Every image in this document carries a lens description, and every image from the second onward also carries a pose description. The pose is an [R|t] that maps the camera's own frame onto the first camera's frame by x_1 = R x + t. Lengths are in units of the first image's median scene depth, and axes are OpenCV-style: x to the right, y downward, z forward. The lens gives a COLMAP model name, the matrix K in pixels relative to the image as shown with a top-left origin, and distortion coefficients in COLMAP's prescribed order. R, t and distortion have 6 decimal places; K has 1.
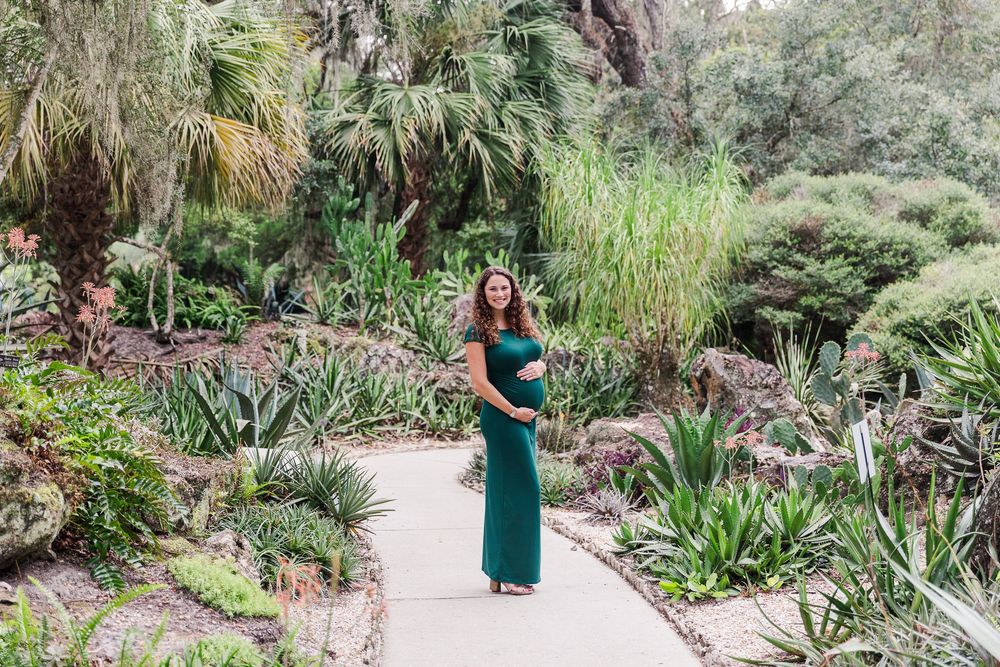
lens RADIAL K [[1560.6, 0, 500.0], [0, 1560.6, 333.5], [0, 0, 1]] dist [-0.005623, 0.106795]
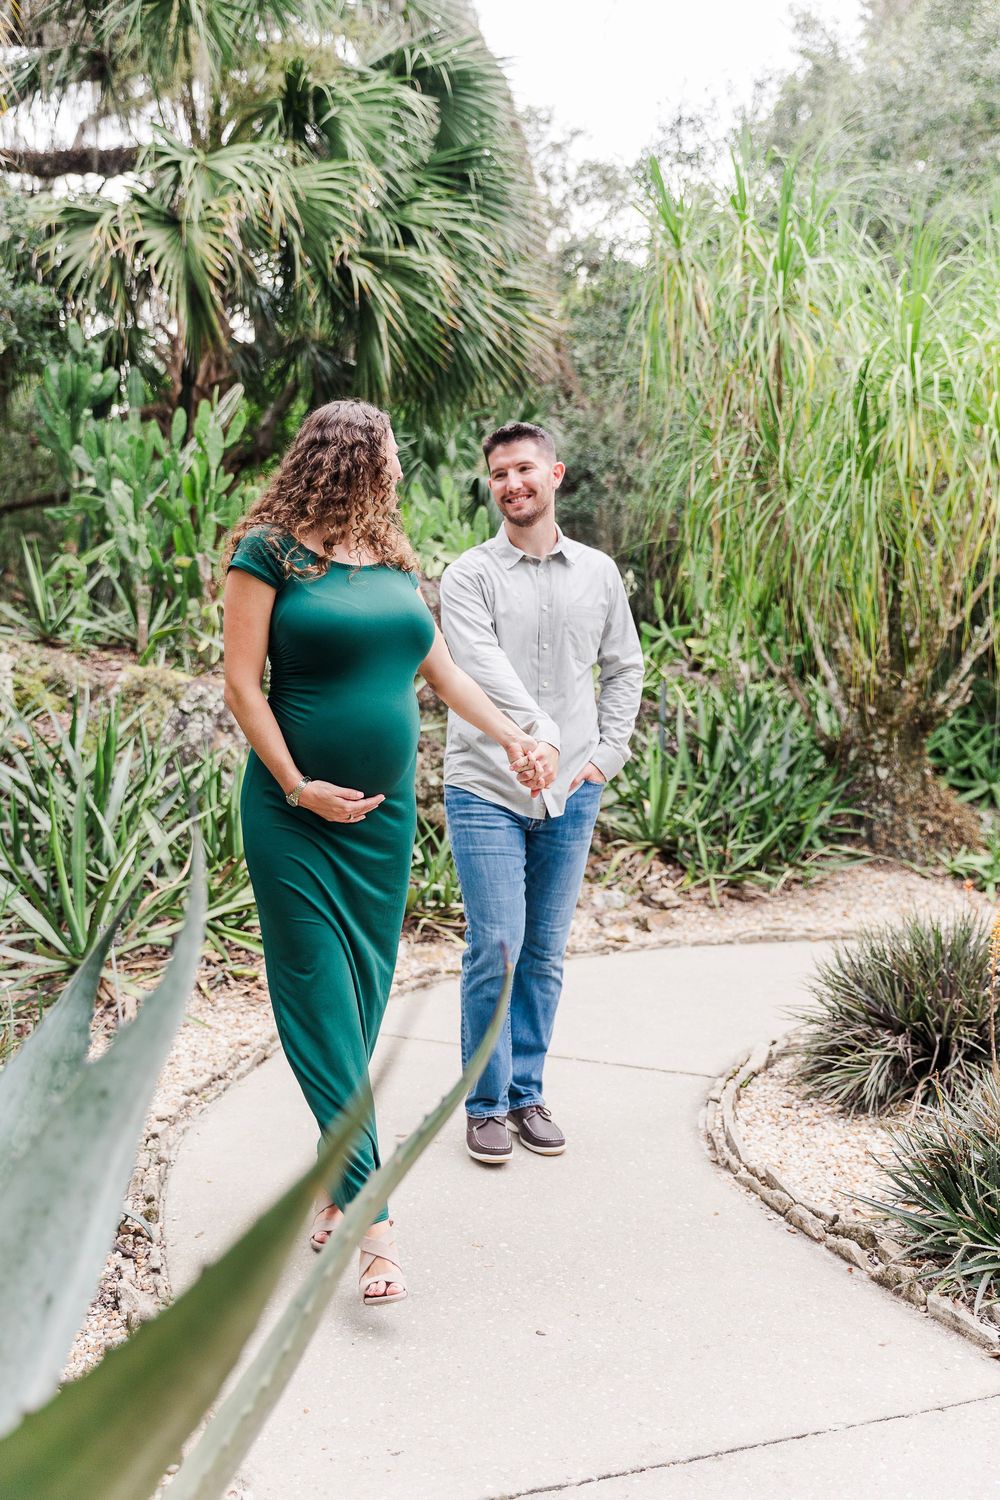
lens RADIAL K [[1456.2, 0, 500.8], [0, 1456.2, 769.6], [0, 0, 1]] dist [0.000980, 0.008619]
pose [[0.975021, -0.029751, 0.220109, -0.077722], [0.019320, 0.998593, 0.049390, 0.010925], [-0.221269, -0.043904, 0.974224, 0.552762]]
